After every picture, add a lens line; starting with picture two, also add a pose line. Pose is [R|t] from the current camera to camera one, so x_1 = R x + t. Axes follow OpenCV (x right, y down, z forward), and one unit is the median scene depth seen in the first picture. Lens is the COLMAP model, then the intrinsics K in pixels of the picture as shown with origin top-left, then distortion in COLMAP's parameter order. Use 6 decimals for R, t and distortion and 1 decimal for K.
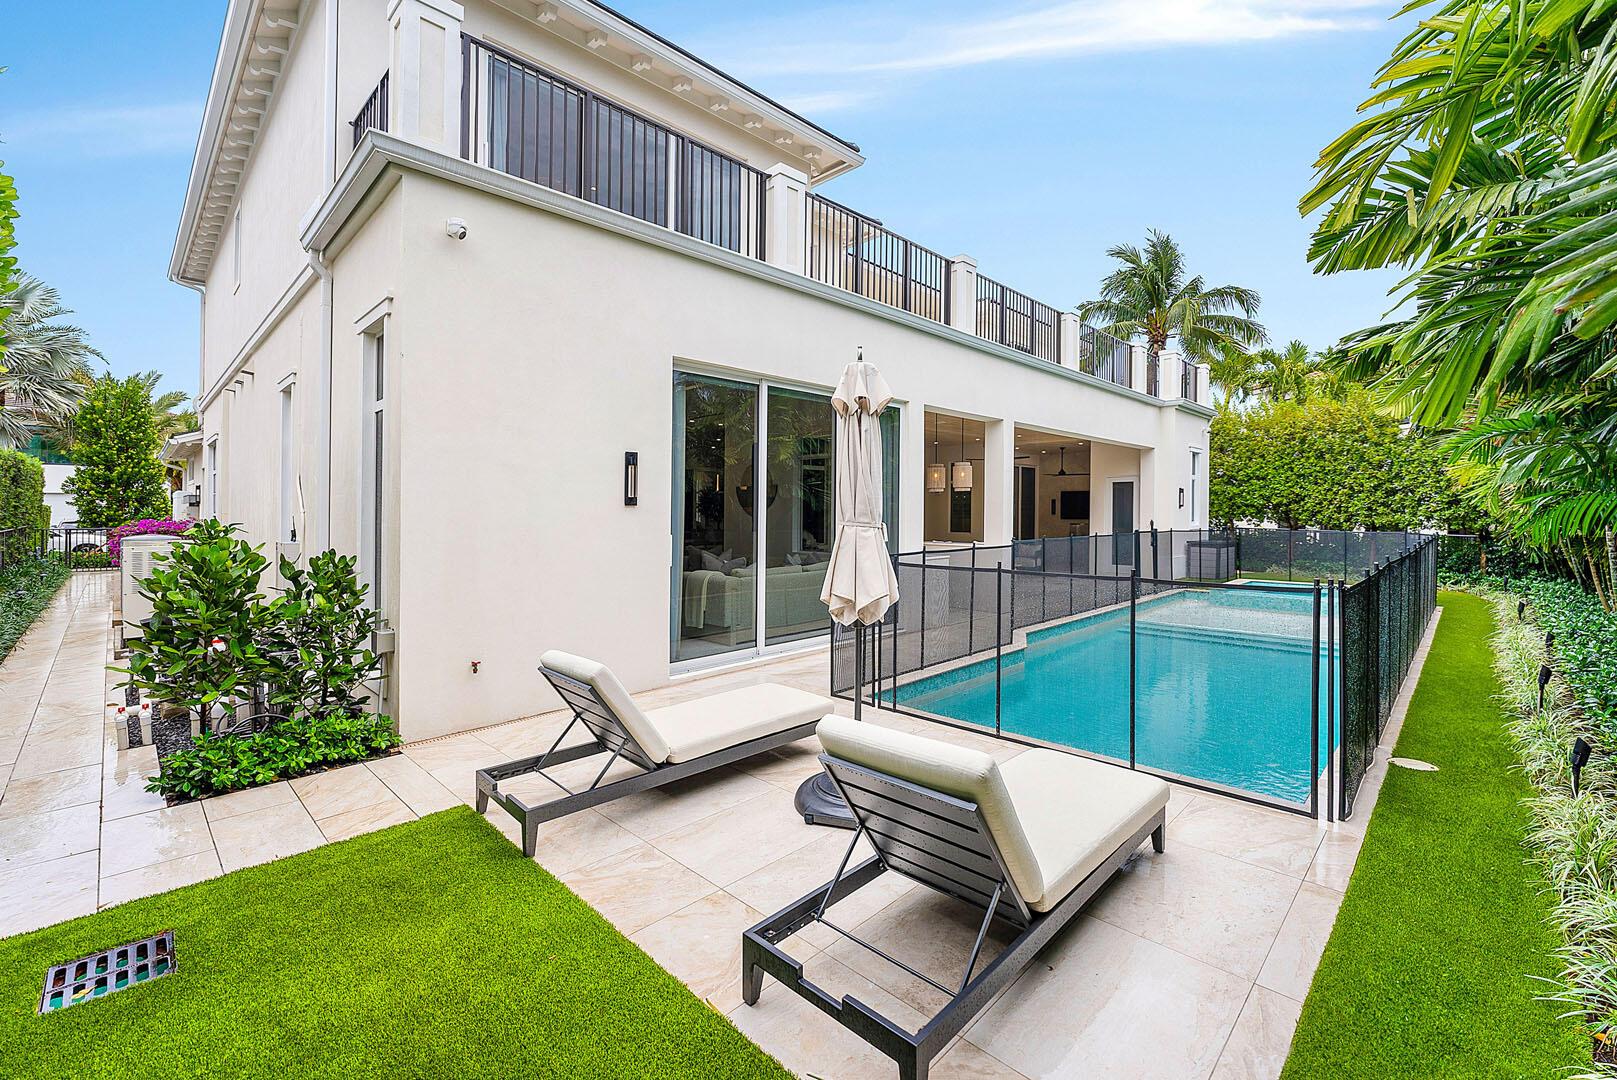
lens RADIAL K [[679.9, 0, 818.0], [0, 679.9, 515.9], [0, 0, 1]] dist [-0.003308, -0.000511]
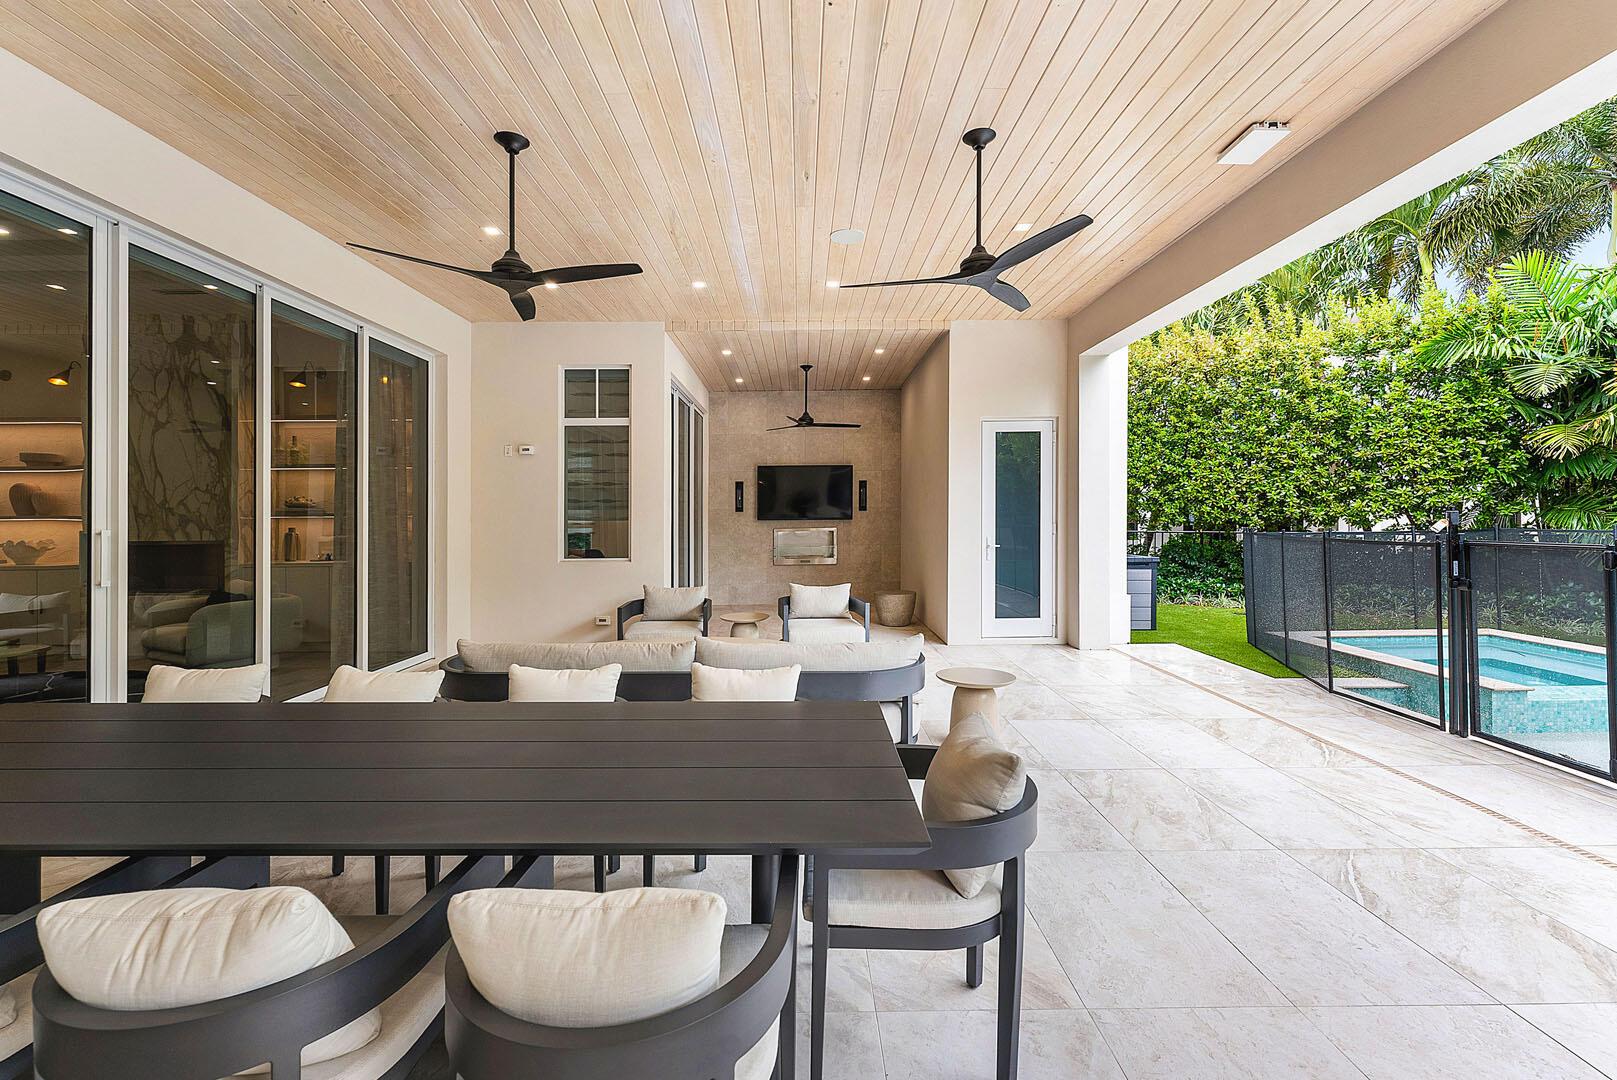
lens RADIAL K [[680.4, 0, 806.5], [0, 680.4, 516.4], [0, 0, 1]] dist [-0.001050, -0.000174]
pose [[0.714619, -0.005532, 0.699492, 0.039698], [0.015156, 0.999856, -0.007577, 0.007367], [-0.699350, 0.016016, 0.714600, 0.809342]]
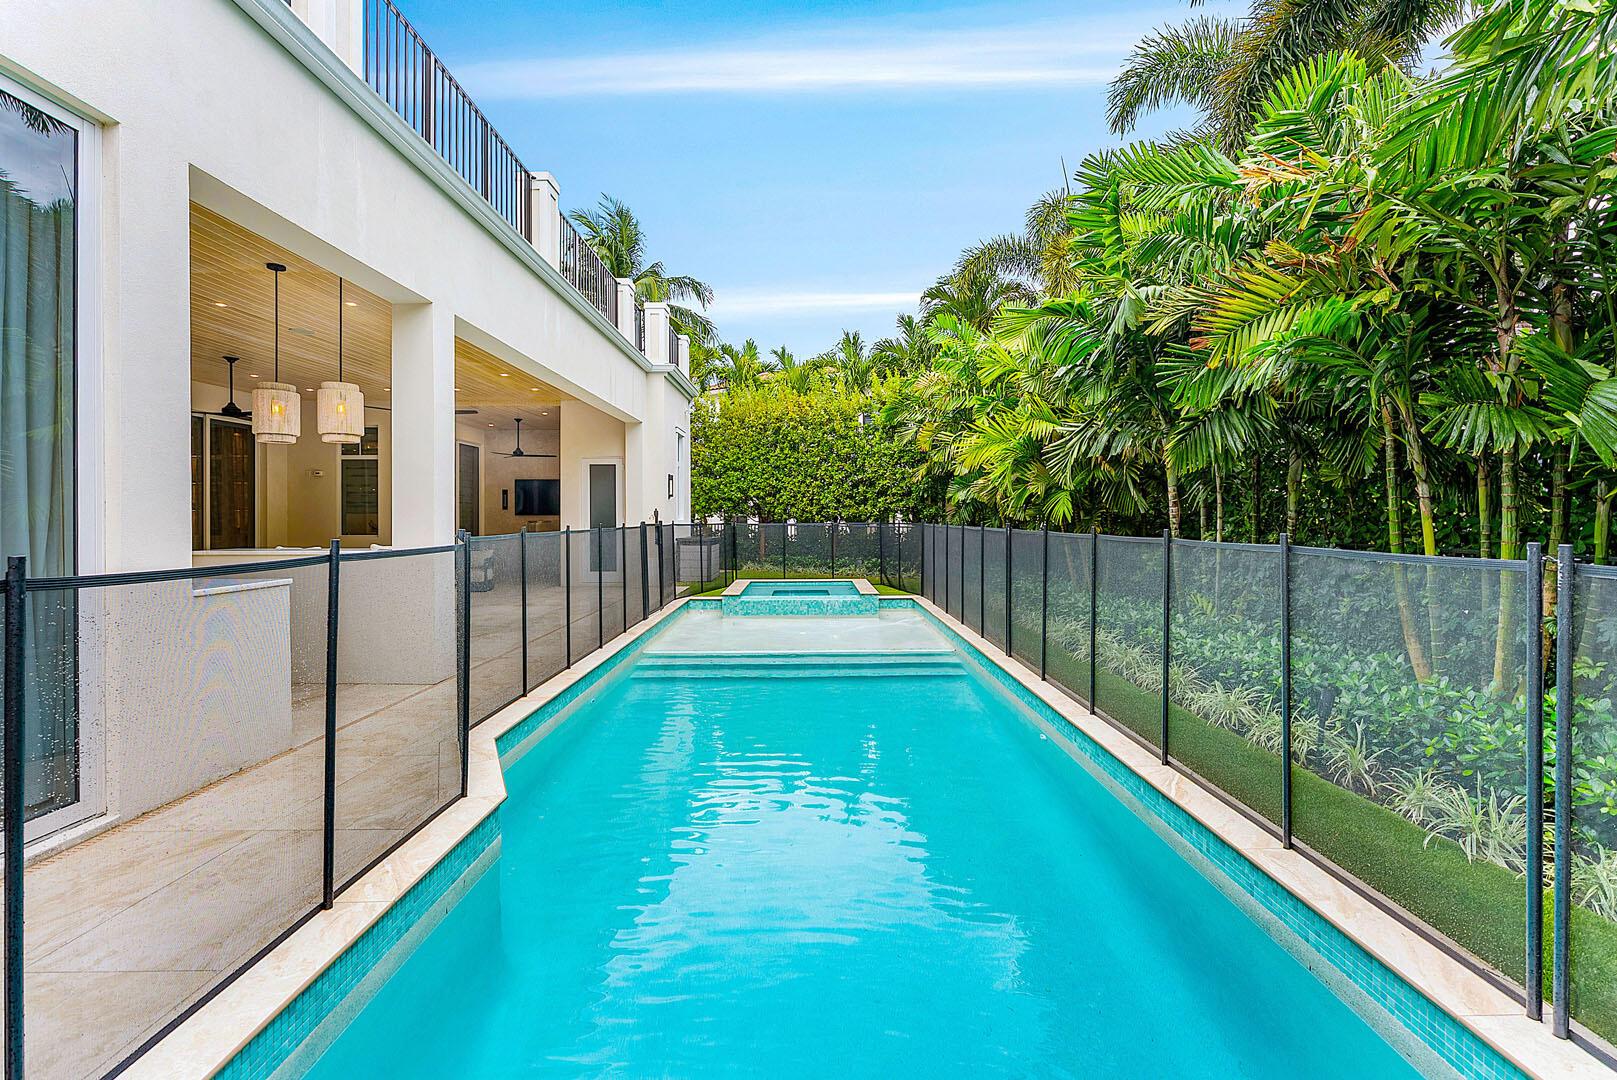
lens RADIAL K [[679.9, 0, 818.0], [0, 679.9, 515.9], [0, 0, 1]] dist [-0.003308, -0.000511]
pose [[0.707777, -0.002278, 0.706432, 0.077349], [0.007803, 0.999959, -0.004593, 0.014698], [-0.706393, 0.008763, 0.707766, 0.287825]]
